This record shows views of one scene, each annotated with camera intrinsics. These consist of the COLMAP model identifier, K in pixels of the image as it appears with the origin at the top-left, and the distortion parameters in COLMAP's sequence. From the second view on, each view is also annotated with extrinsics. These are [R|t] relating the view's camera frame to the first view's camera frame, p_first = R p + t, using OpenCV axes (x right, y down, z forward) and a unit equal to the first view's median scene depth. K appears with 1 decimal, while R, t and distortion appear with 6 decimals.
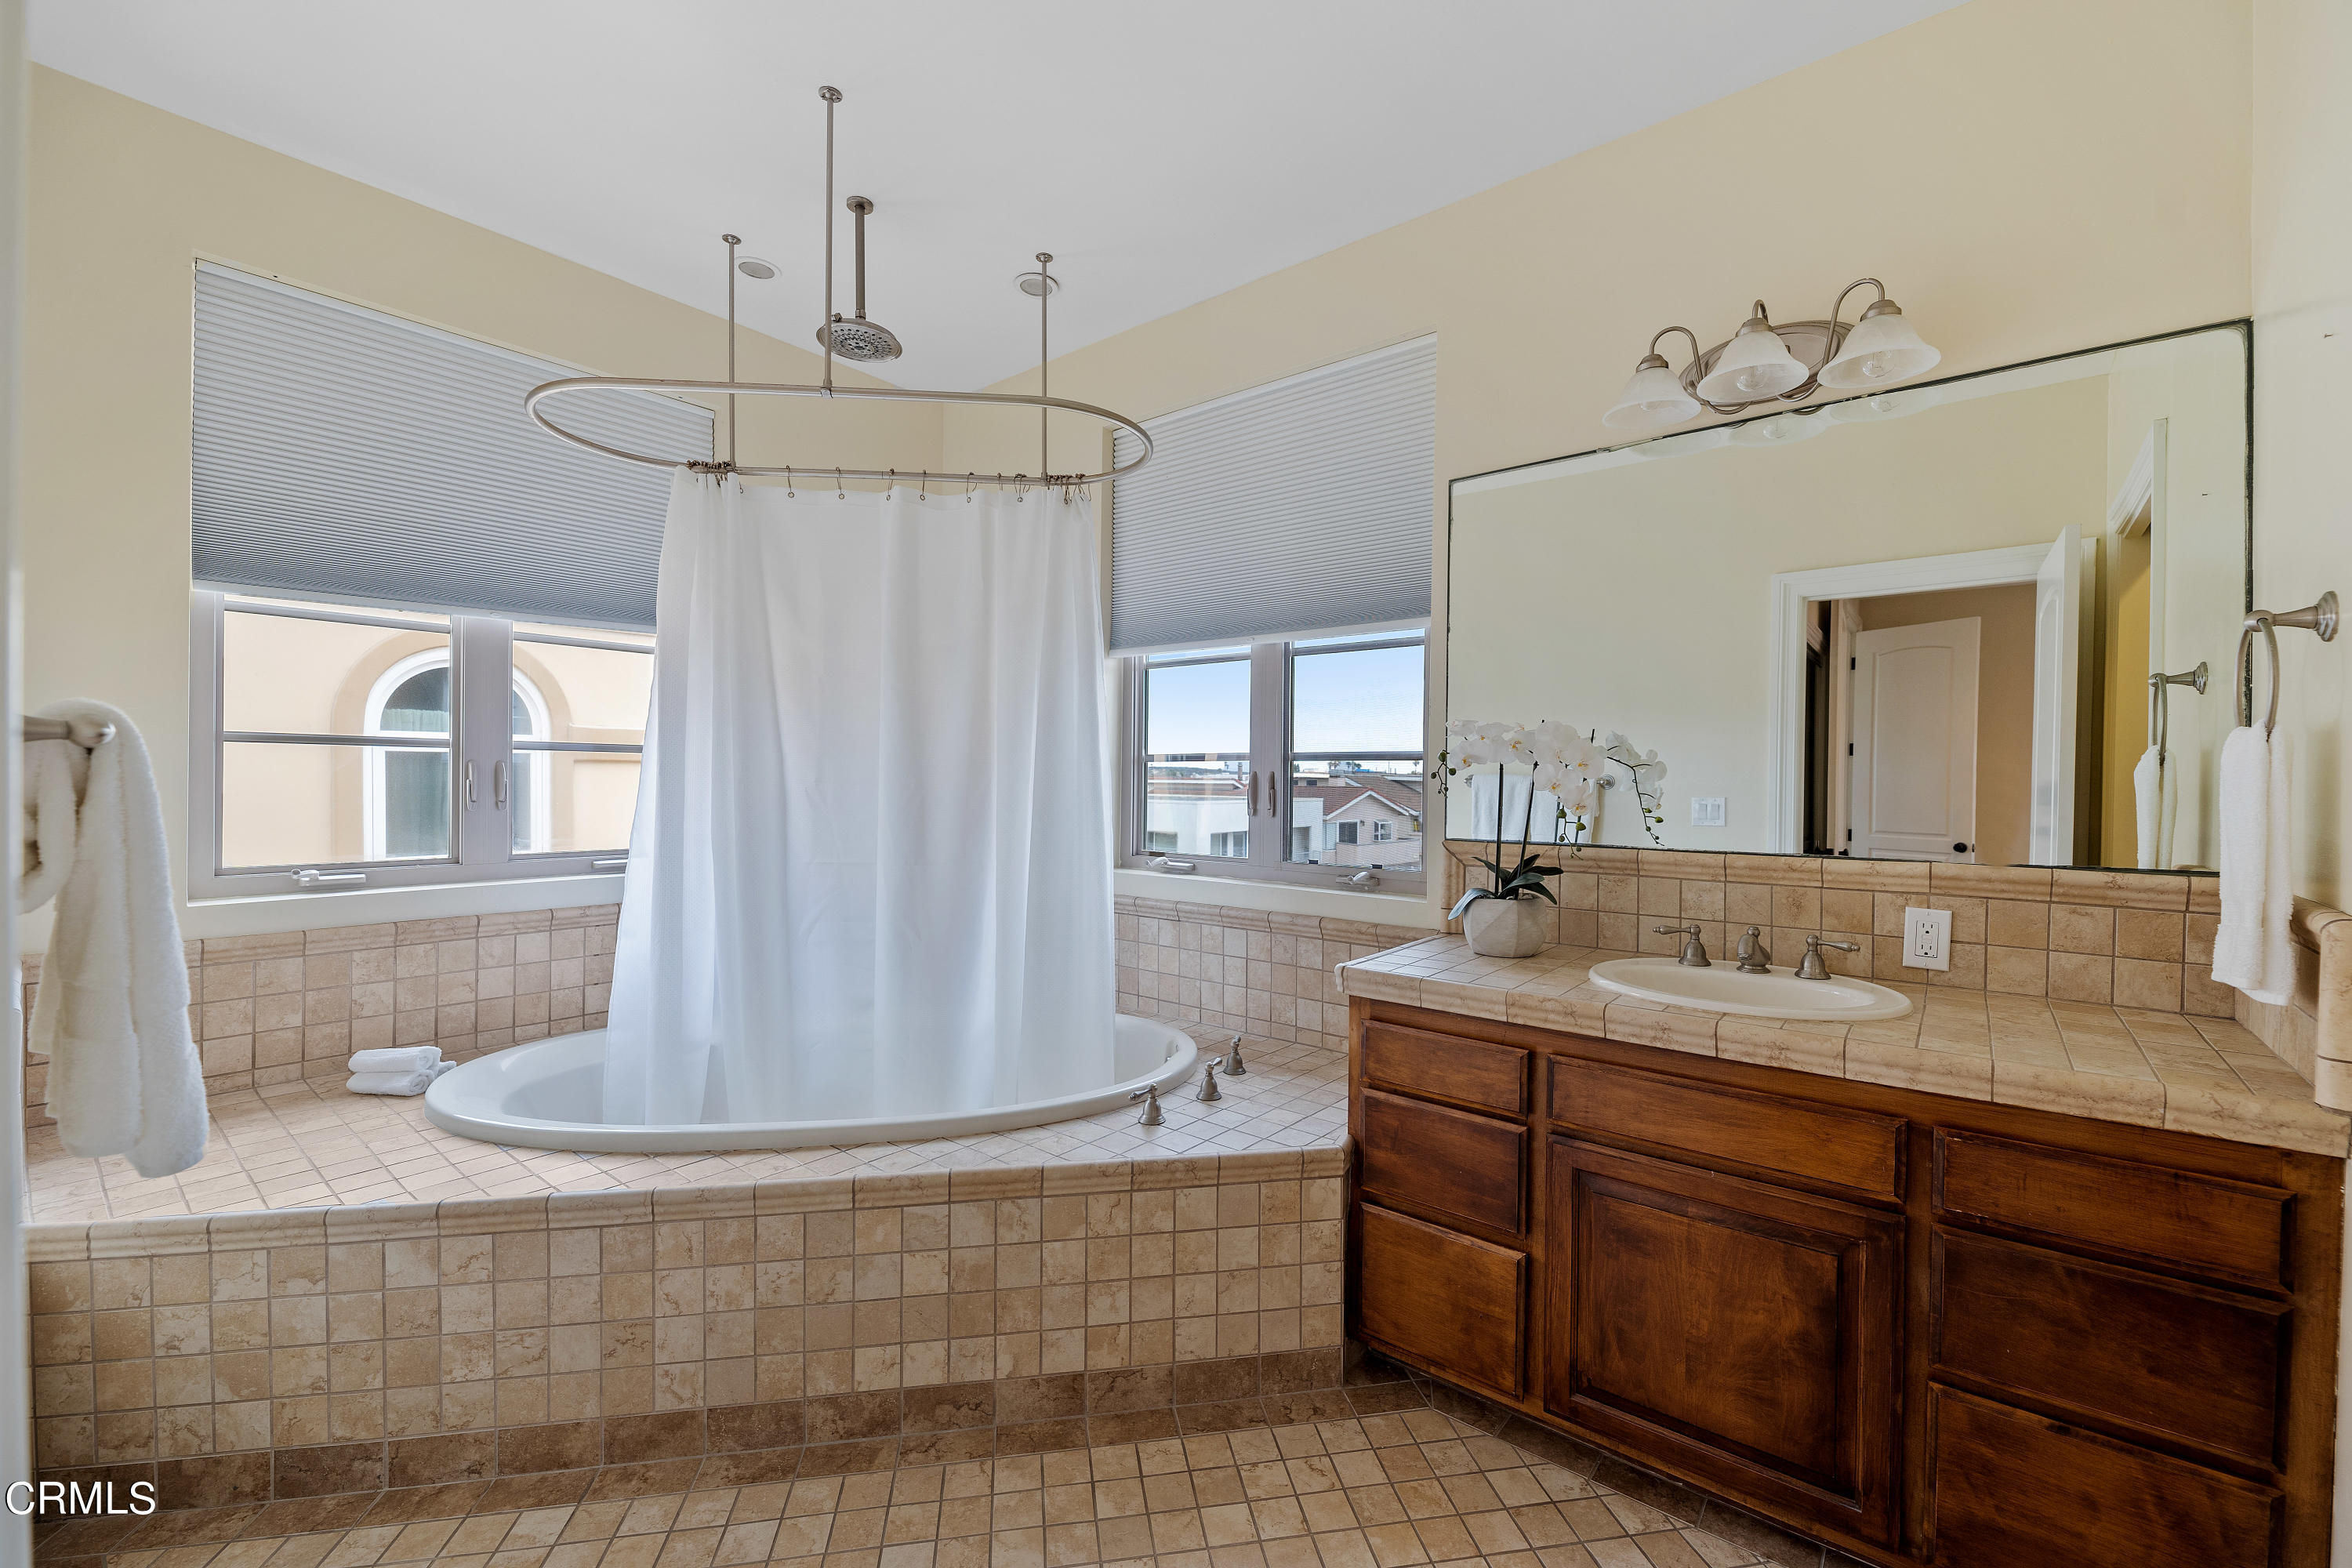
lens RADIAL K [[947.7, 0, 1193.0], [0, 947.7, 787.7], [0, 0, 1]] dist [0.002030, -0.003649]
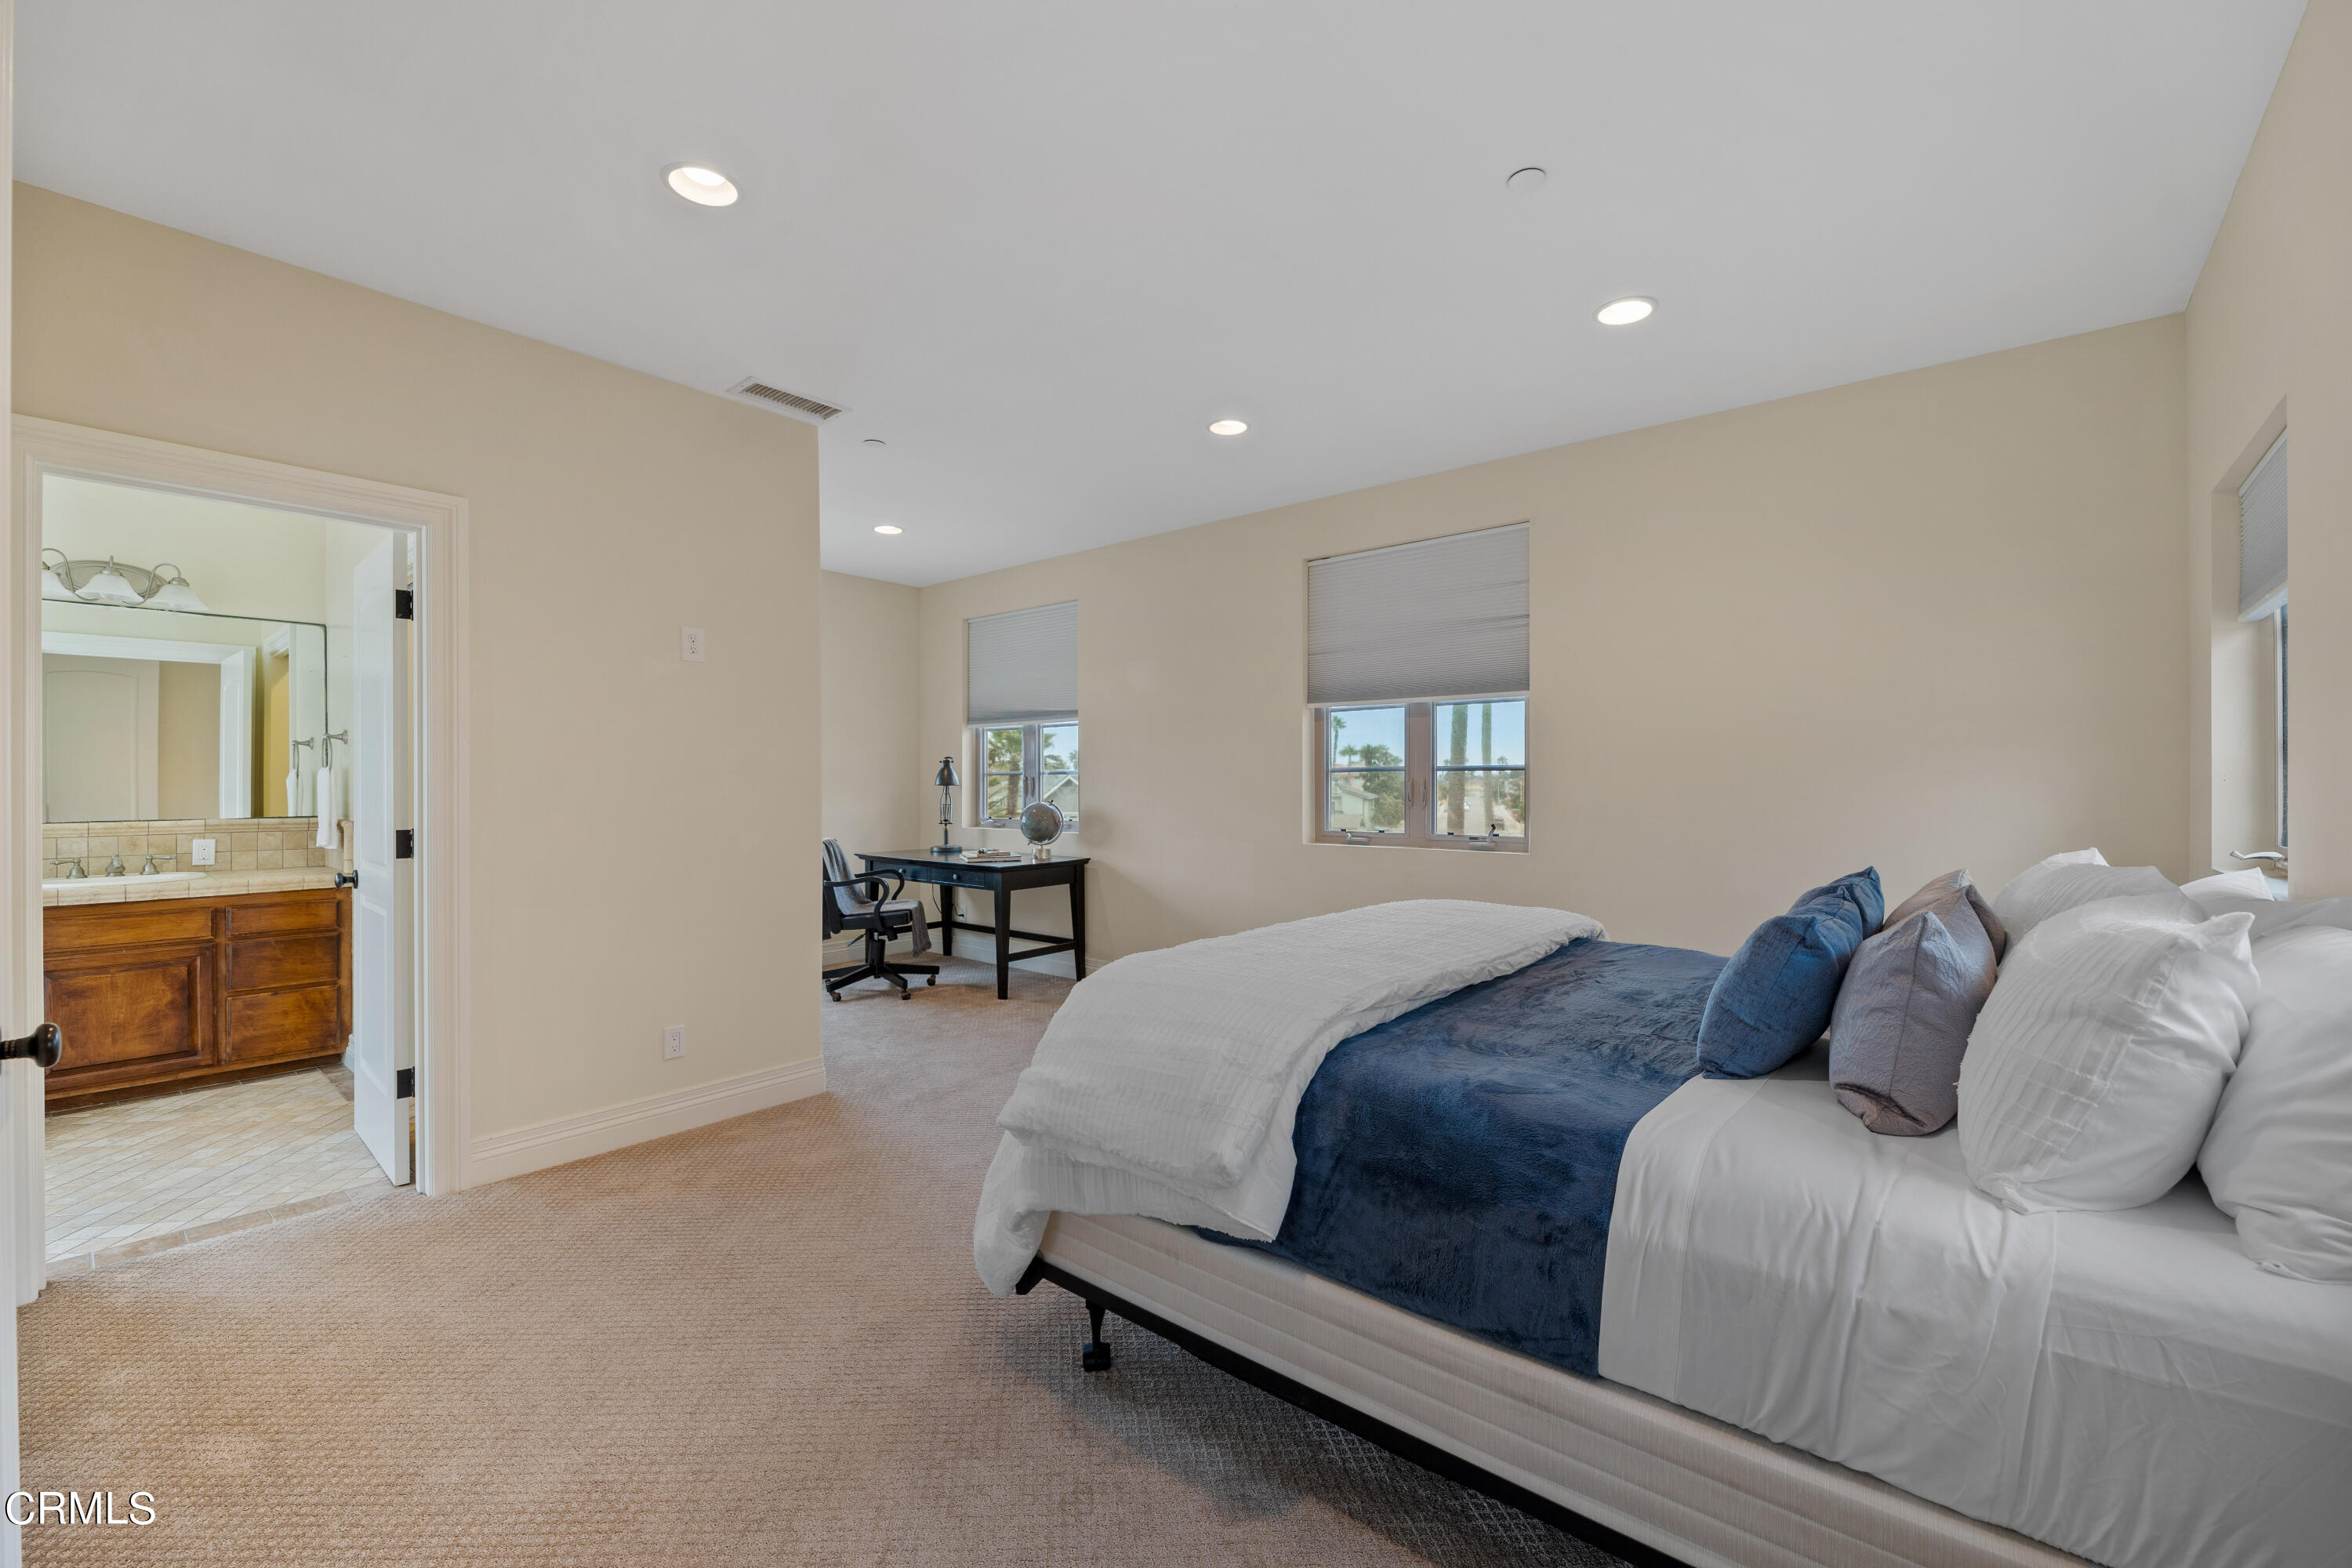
lens RADIAL K [[947.7, 0, 1193.0], [0, 947.7, 787.7], [0, 0, 1]] dist [0.002030, -0.003649]
pose [[0.005940, -0.011282, 0.999919, -1.960246], [0.011269, 0.999874, 0.011215, 0.002196], [-0.999919, 0.011201, 0.006066, -1.850287]]
